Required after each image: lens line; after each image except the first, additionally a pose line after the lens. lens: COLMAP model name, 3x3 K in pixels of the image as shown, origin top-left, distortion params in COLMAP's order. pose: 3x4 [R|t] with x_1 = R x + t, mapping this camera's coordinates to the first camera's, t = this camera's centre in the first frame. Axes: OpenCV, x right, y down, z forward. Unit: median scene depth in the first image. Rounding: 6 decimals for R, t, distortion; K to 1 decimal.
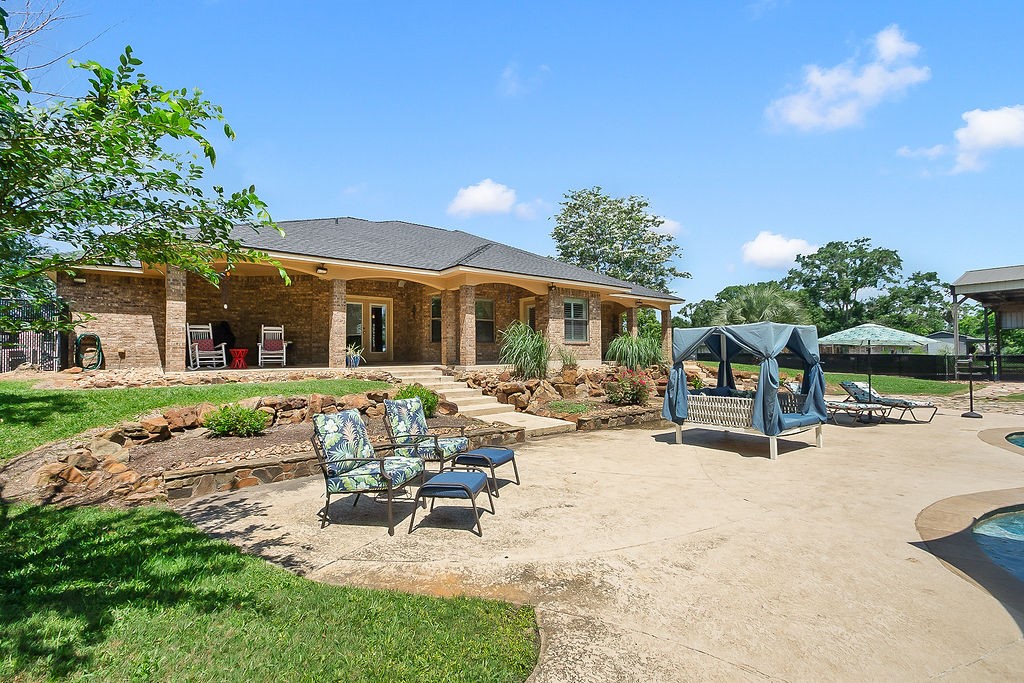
lens RADIAL K [[446.4, 0, 512.0], [0, 446.4, 341.5], [0, 0, 1]] dist [-0.000052, 0.000397]
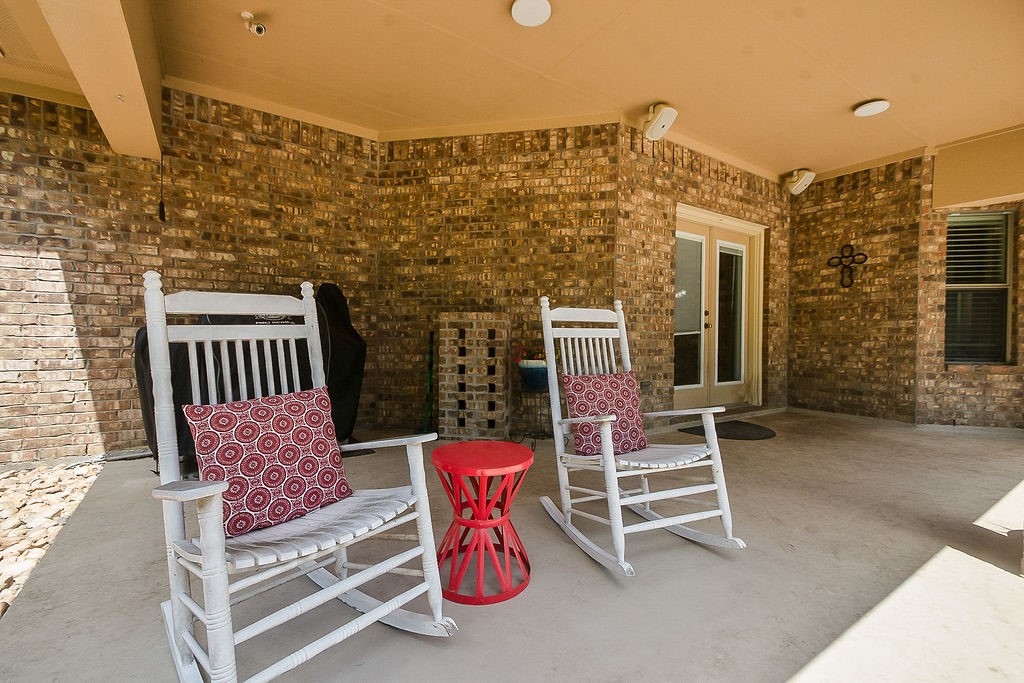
lens RADIAL K [[446.4, 0, 512.0], [0, 446.4, 341.5], [0, 0, 1]] dist [-0.000052, 0.000397]
pose [[0.997115, 0.017779, -0.073790, -0.510798], [-0.014314, 0.998782, 0.047222, -0.024476], [0.074540, -0.046030, 0.996155, 0.731672]]
